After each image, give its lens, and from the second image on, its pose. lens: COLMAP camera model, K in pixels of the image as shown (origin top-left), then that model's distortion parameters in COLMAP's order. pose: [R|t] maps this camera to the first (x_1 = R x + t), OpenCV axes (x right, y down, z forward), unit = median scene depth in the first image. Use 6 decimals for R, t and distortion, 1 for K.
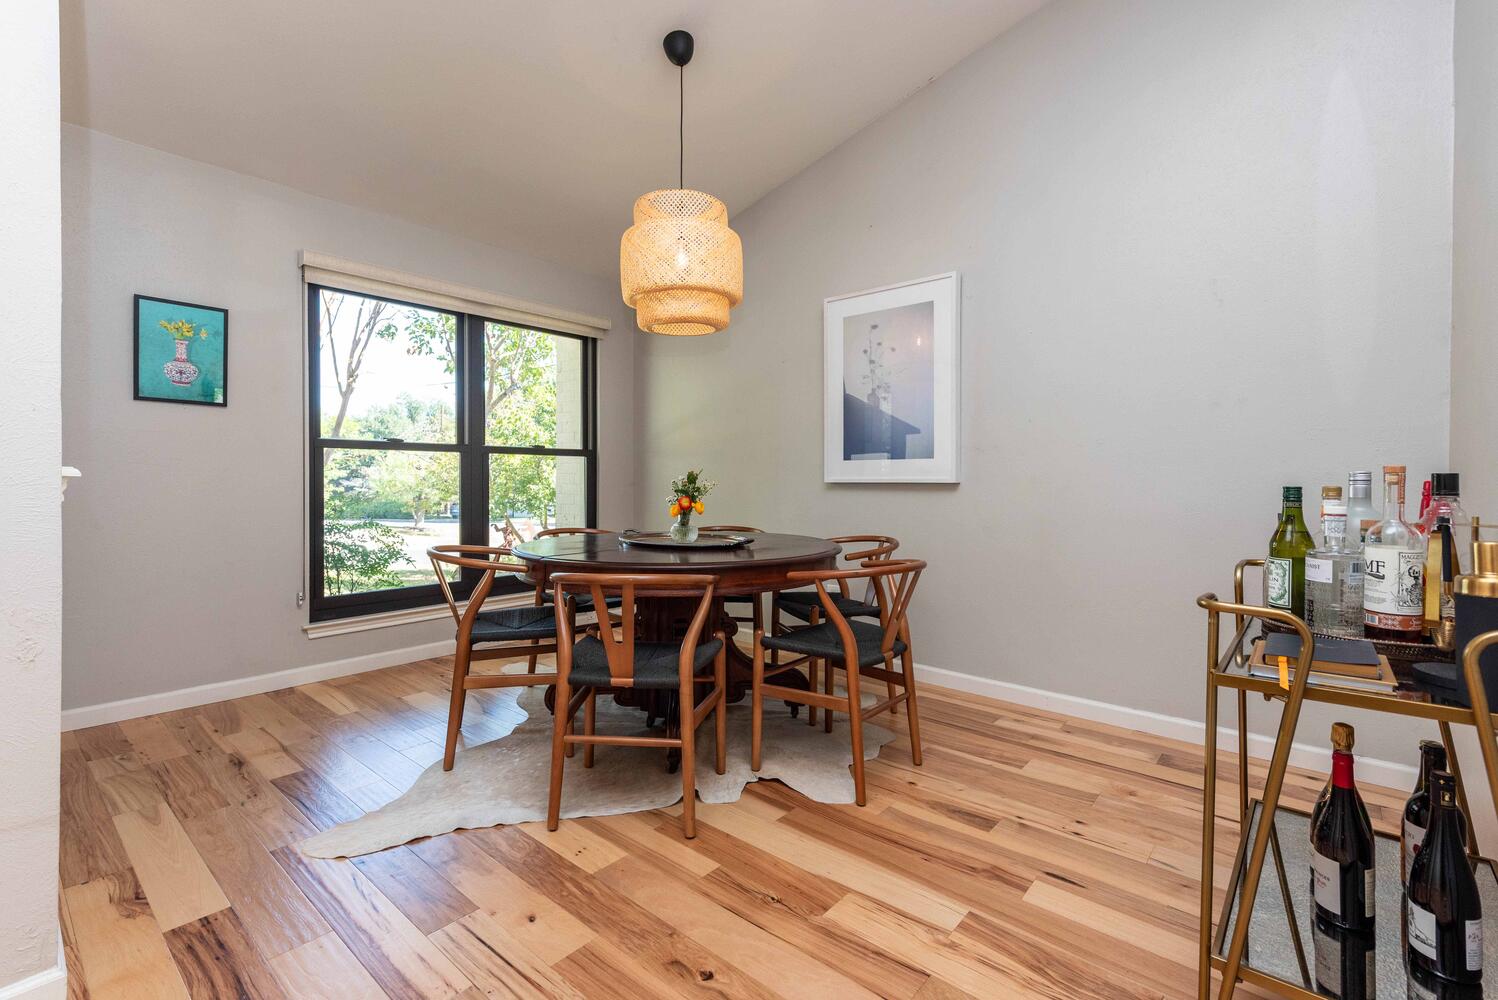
lens RADIAL K [[627.8, 0, 749.0], [0, 627.8, 500.0], [0, 0, 1]] dist [0.006257, -0.000315]
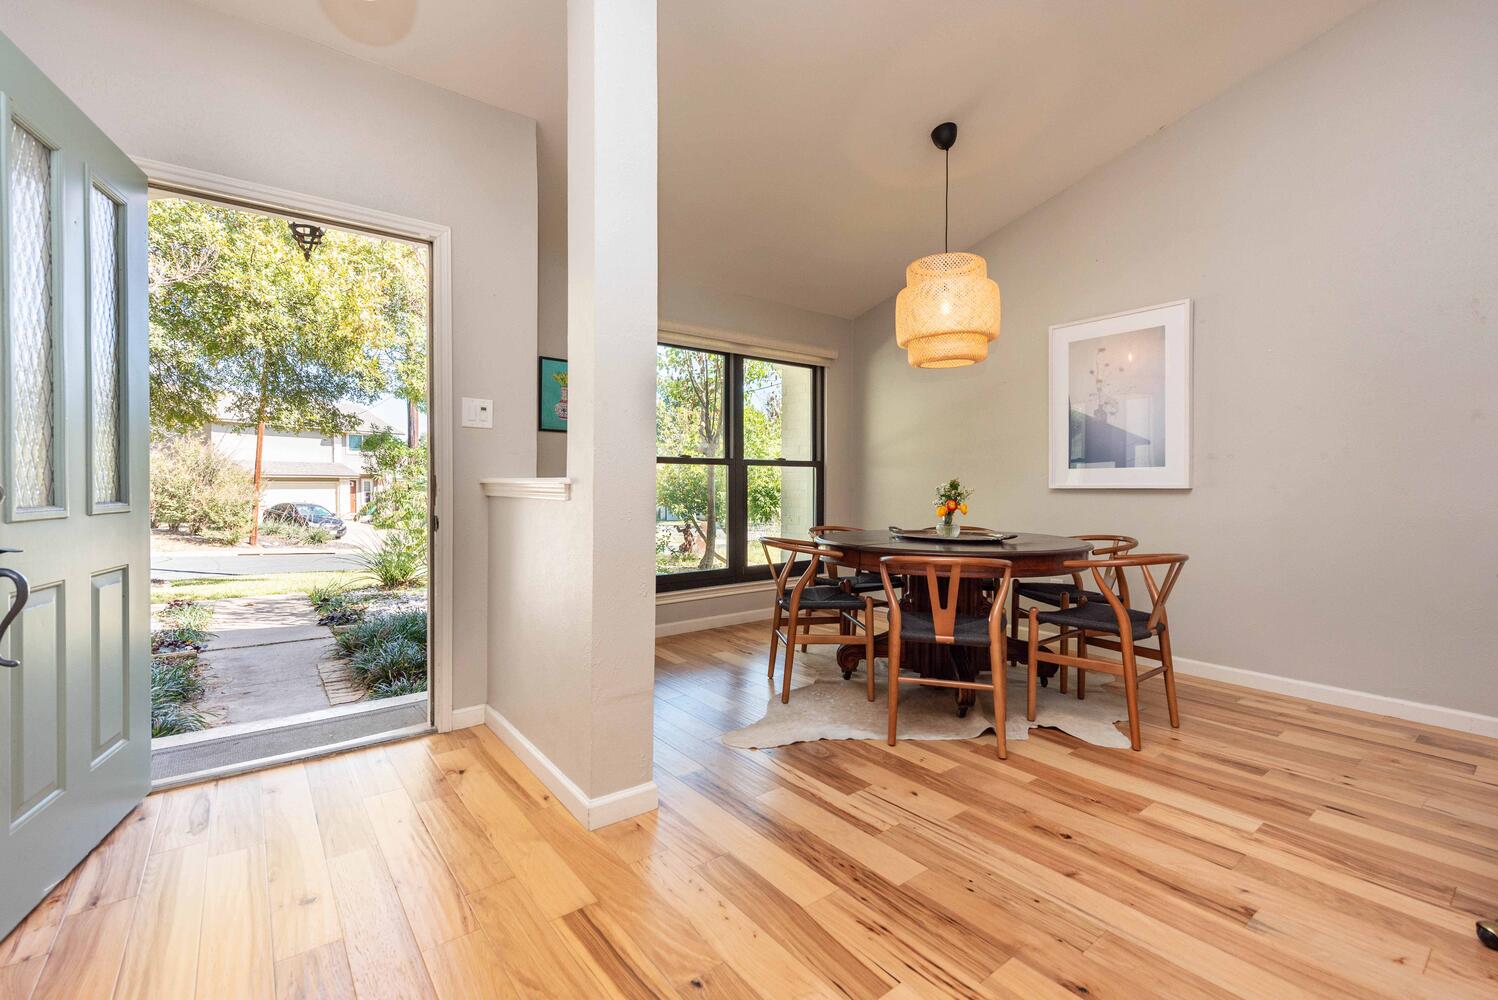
lens RADIAL K [[655.4, 0, 677.2], [0, 655.4, 505.6], [0, 0, 1]] dist [-0.002346, -0.001005]
pose [[0.978479, 0.002565, -0.206333, -0.389995], [-0.002973, 0.999994, -0.001669, 0.009603], [0.206327, 0.002247, 0.978480, -0.391611]]
